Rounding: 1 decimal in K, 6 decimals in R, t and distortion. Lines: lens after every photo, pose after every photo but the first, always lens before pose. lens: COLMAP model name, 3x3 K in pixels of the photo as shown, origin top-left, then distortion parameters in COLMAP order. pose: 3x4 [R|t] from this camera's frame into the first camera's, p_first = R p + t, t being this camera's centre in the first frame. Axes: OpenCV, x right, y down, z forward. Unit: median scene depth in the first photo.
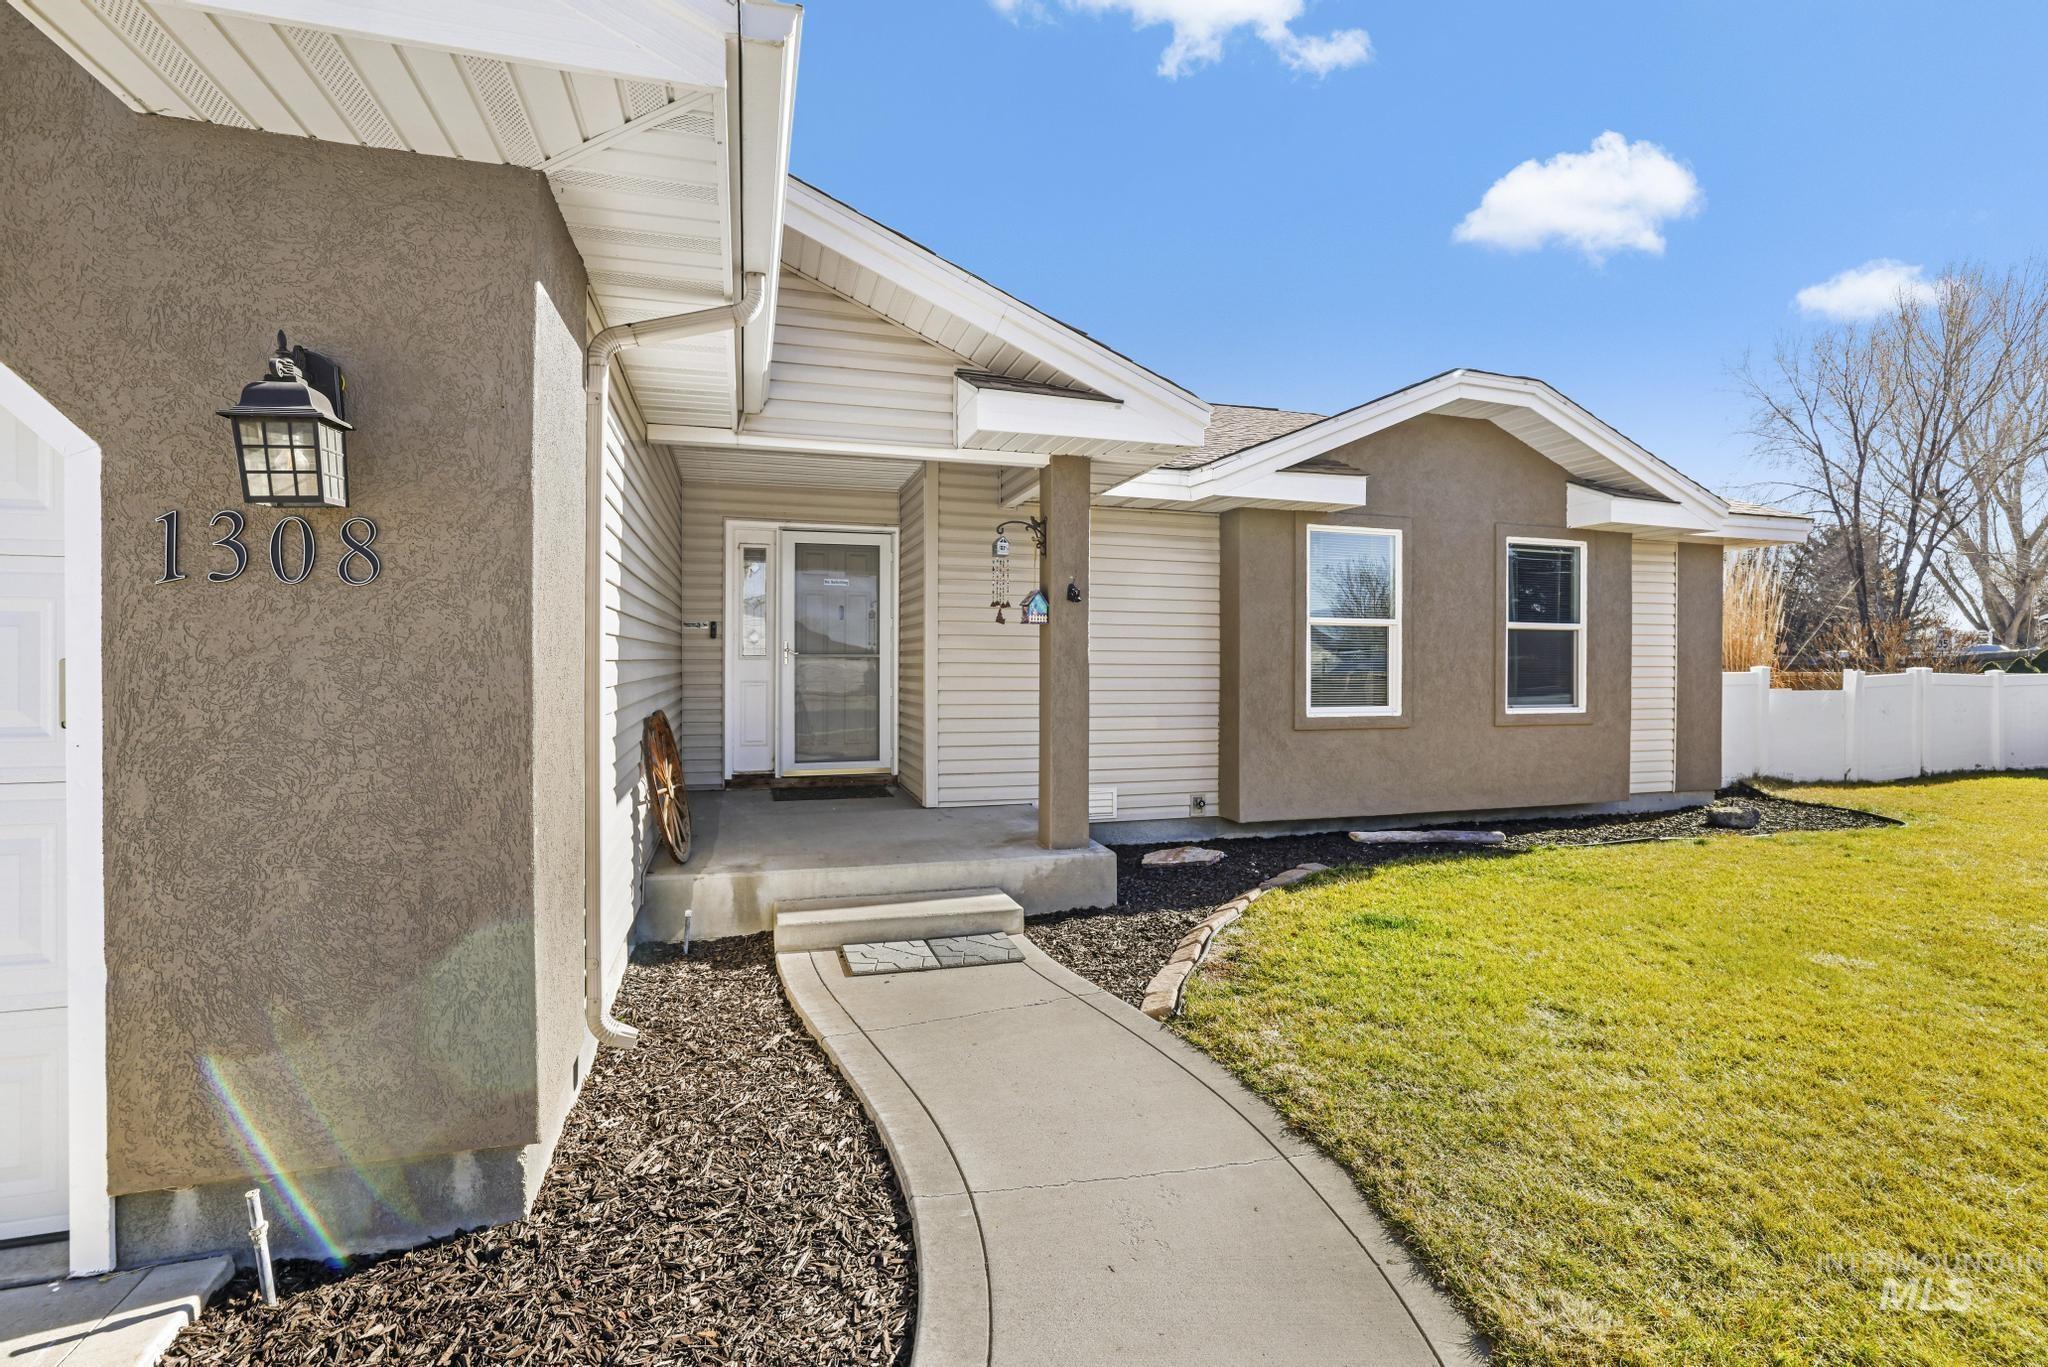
lens RADIAL K [[844.5, 0, 1027.5], [0, 844.5, 663.9], [0, 0, 1]] dist [0.000323, 0.000644]
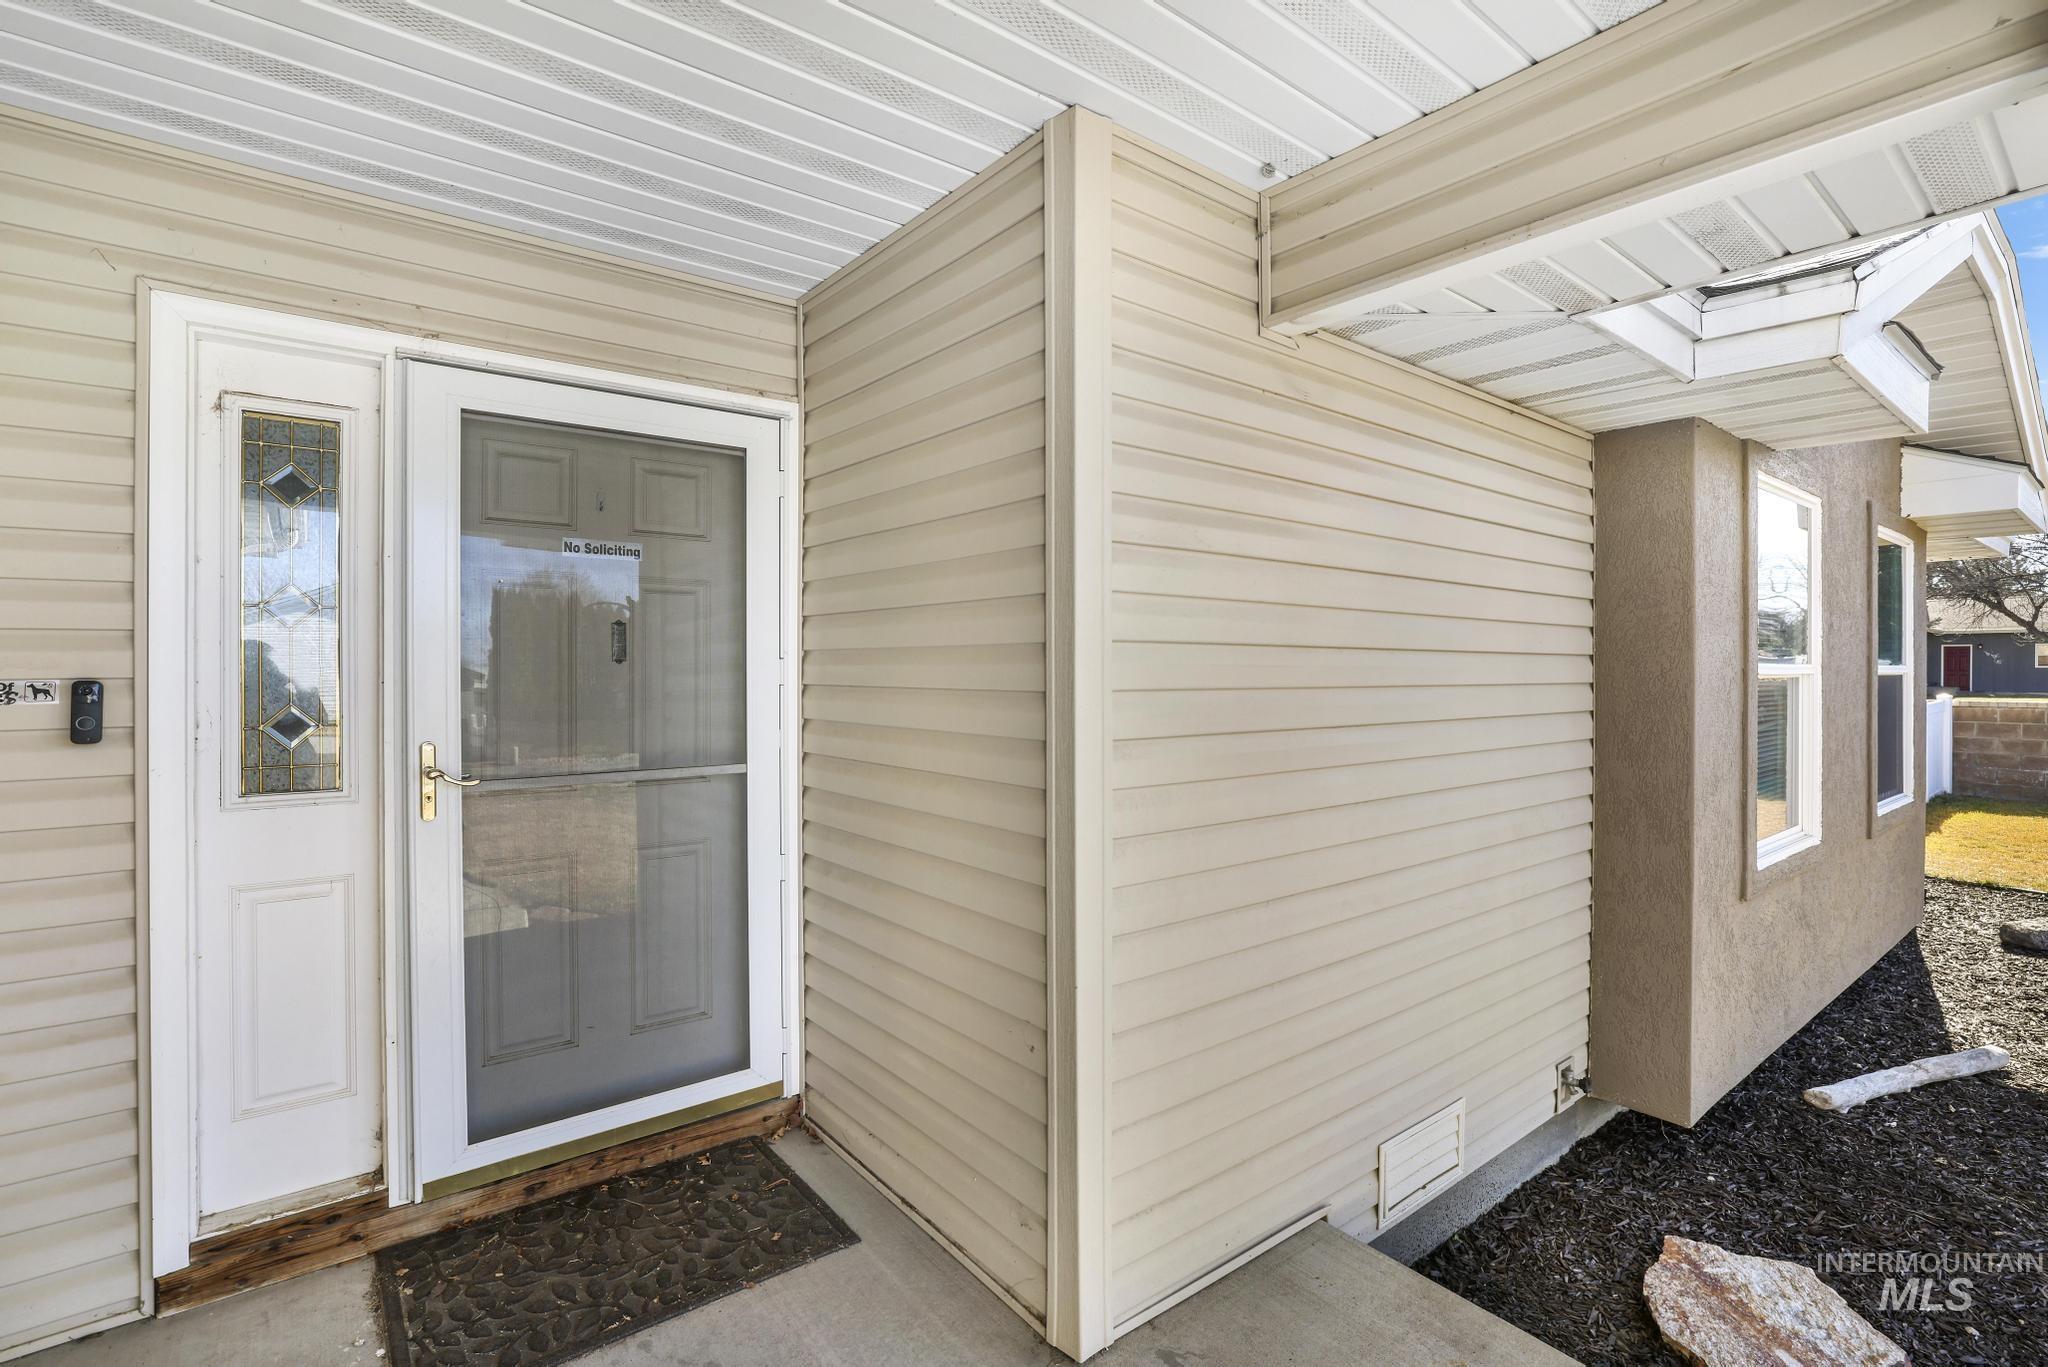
lens RADIAL K [[844.5, 0, 1027.5], [0, 844.5, 663.9], [0, 0, 1]] dist [0.000323, 0.000644]
pose [[0.918802, -0.007542, 0.394646, -0.211087], [0.008231, 0.999966, -0.000054, -0.051755], [-0.394632, 0.003298, 0.918833, 0.650097]]
